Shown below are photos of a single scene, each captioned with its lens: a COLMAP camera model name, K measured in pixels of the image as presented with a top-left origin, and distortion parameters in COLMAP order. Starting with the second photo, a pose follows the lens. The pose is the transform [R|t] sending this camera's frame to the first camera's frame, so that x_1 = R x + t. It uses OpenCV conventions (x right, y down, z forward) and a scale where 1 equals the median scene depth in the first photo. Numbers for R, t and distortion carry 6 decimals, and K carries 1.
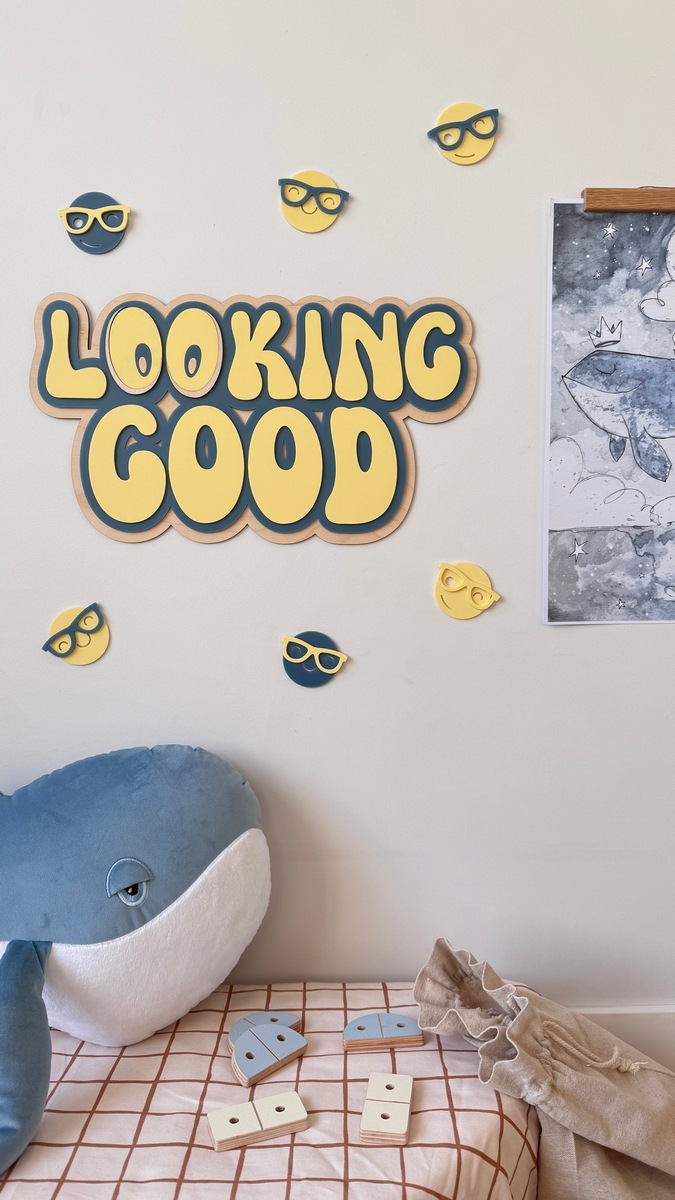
lens RADIAL K [[840.2, 0, 337.9], [0, 840.2, 593.1], [0, 0, 1]] dist [0.005904, -0.029757]
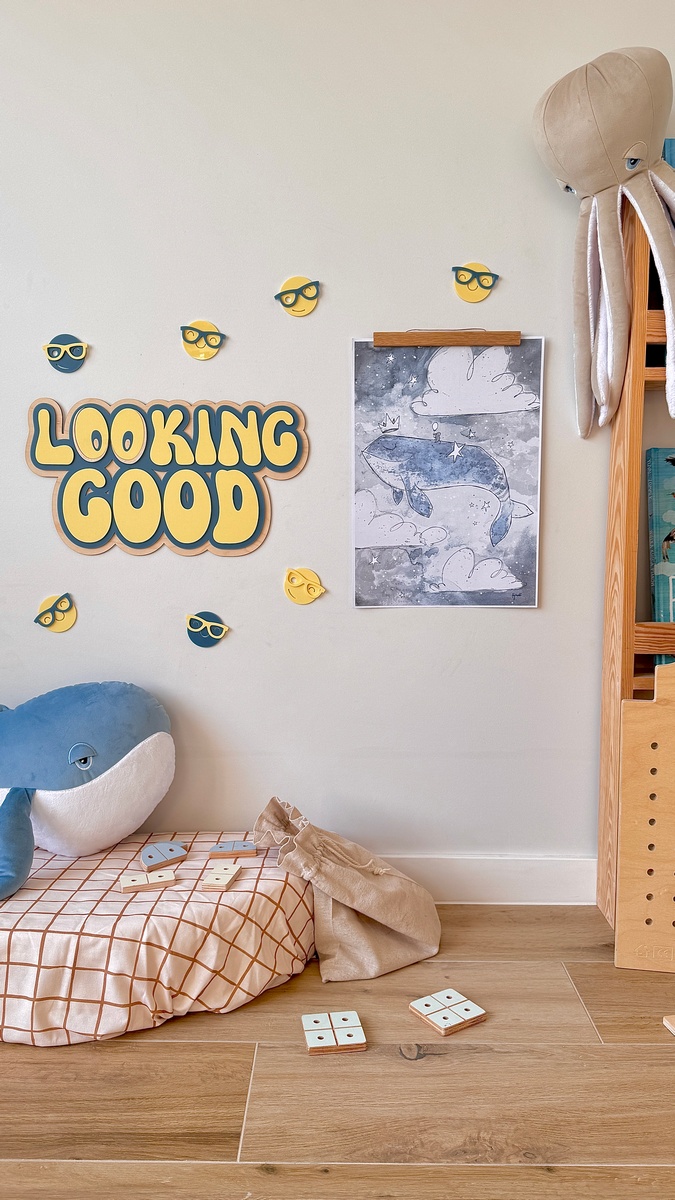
lens RADIAL K [[836.4, 0, 329.6], [0, 836.4, 595.6], [0, 0, 1]] dist [0.058386, -0.009431]
pose [[0.999735, 0.005277, -0.022425, 0.246271], [-0.004814, 0.999775, 0.020664, -0.018522], [0.022529, -0.020550, 0.999535, -0.588445]]
